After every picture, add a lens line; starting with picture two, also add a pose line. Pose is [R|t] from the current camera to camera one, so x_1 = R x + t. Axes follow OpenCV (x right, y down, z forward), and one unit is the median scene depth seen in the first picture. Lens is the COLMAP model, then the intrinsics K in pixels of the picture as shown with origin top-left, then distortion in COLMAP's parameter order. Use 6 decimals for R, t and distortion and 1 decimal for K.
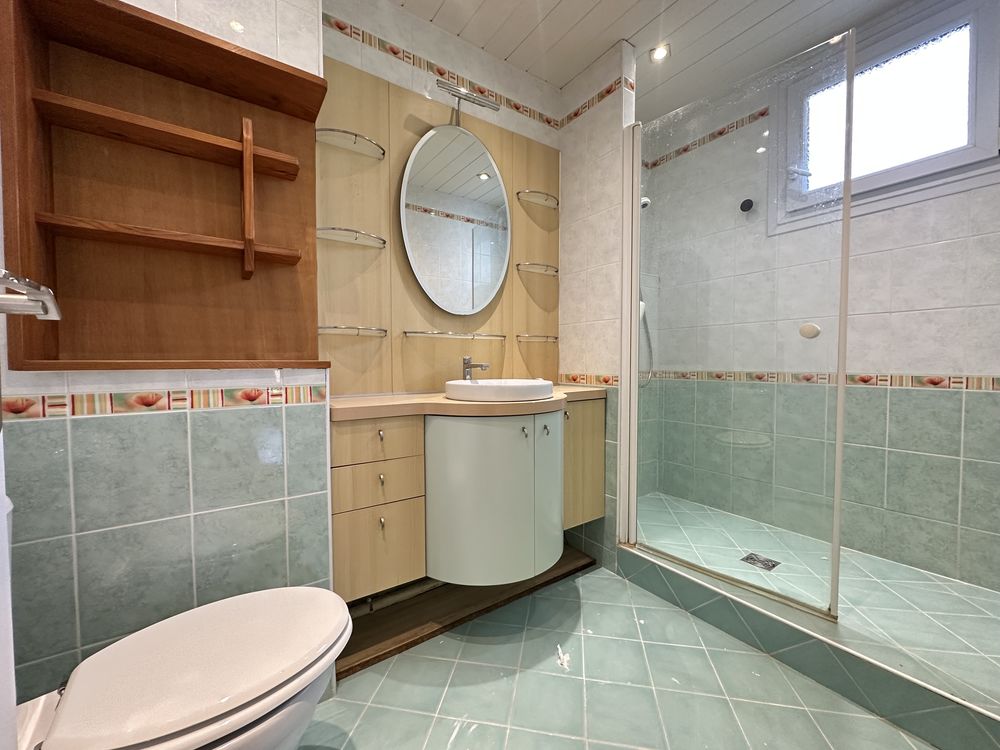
lens RADIAL K [[399.2, 0, 499.3], [0, 399.2, 375.0], [0, 0, 1]] dist [-0.004838, 0.000979]
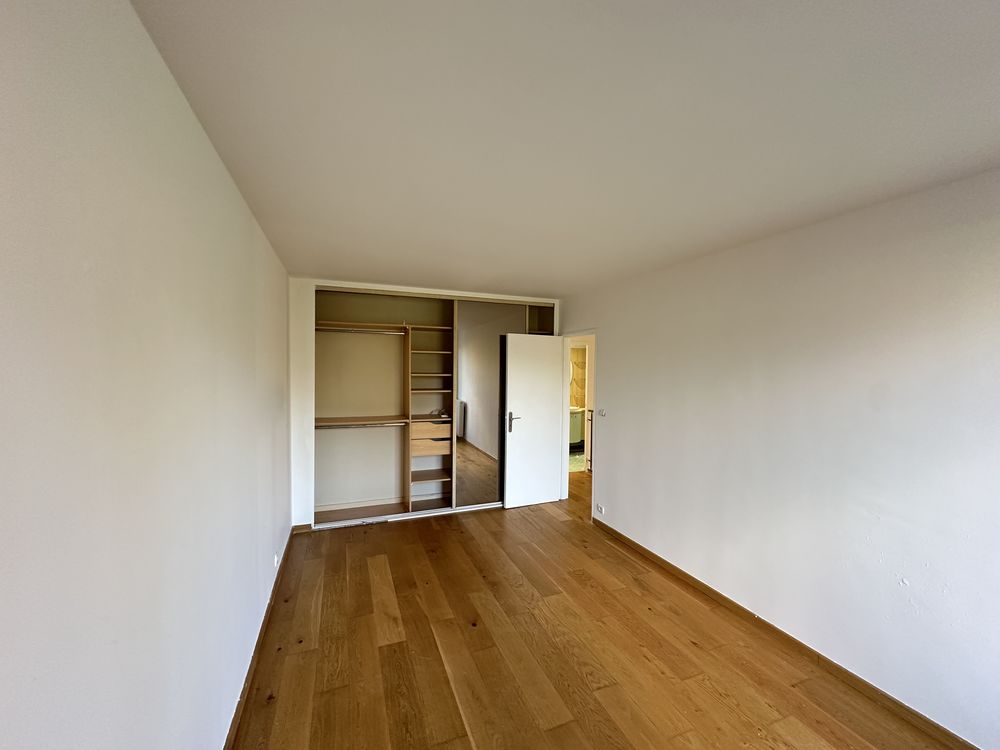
lens RADIAL K [[399.2, 0, 499.3], [0, 399.2, 375.0], [0, 0, 1]] dist [-0.004838, 0.000979]
pose [[0.972330, 0.018260, -0.232897, 0.338634], [-0.023108, 0.999569, -0.018107, -0.288297], [0.232466, 0.022987, 0.972333, -4.390944]]
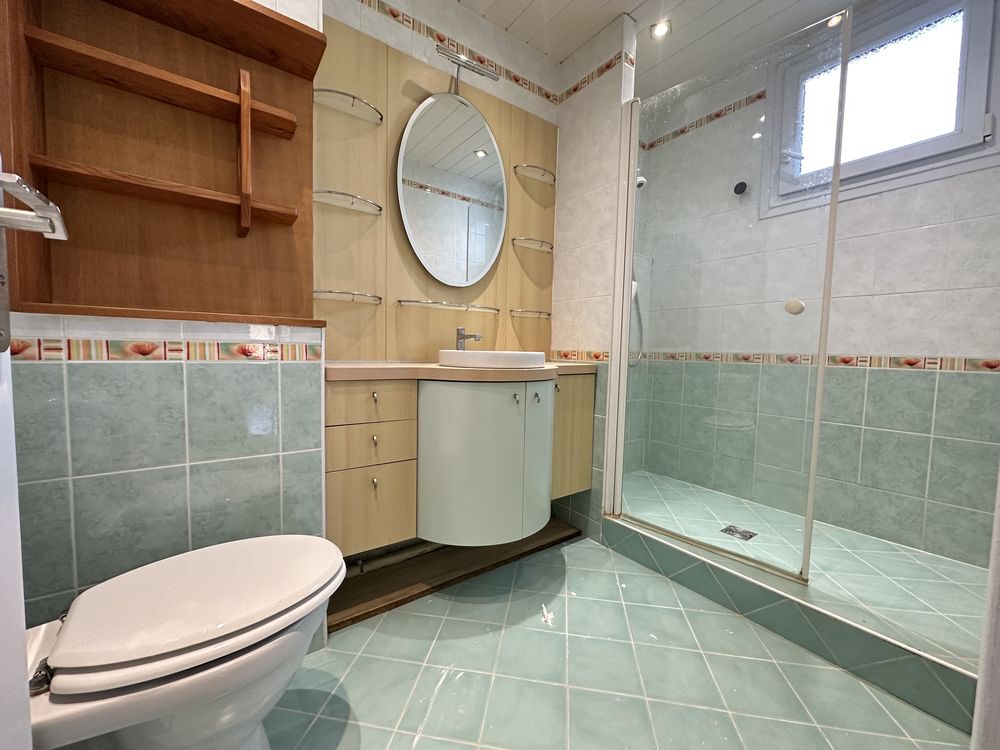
lens RADIAL K [[399.2, 0, 499.3], [0, 399.2, 375.0], [0, 0, 1]] dist [-0.004838, 0.000979]
pose [[0.999451, 0.024357, 0.022455, -0.003487], [-0.024996, 0.999278, 0.028629, 0.048362], [-0.021741, -0.029175, 0.999338, -0.017209]]
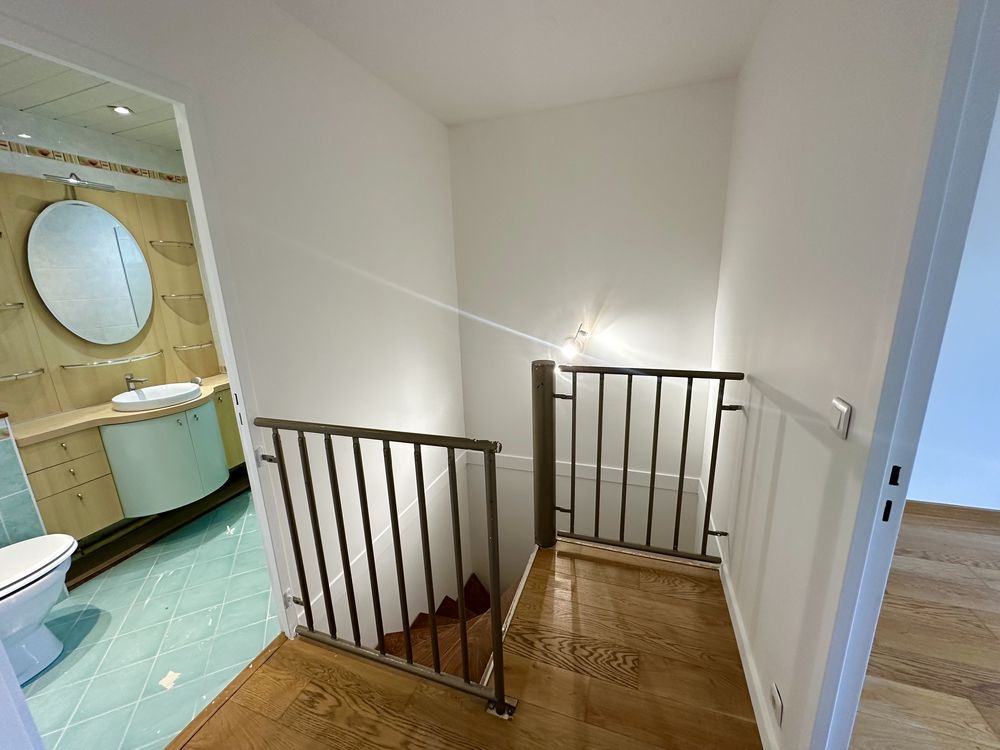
lens RADIAL K [[399.2, 0, 499.3], [0, 399.2, 375.0], [0, 0, 1]] dist [-0.004838, 0.000979]
pose [[0.813481, -0.161868, 0.558612, 0.233130], [0.051206, 0.976693, 0.208445, -0.310470], [-0.579333, -0.140962, 0.802810, -1.042772]]
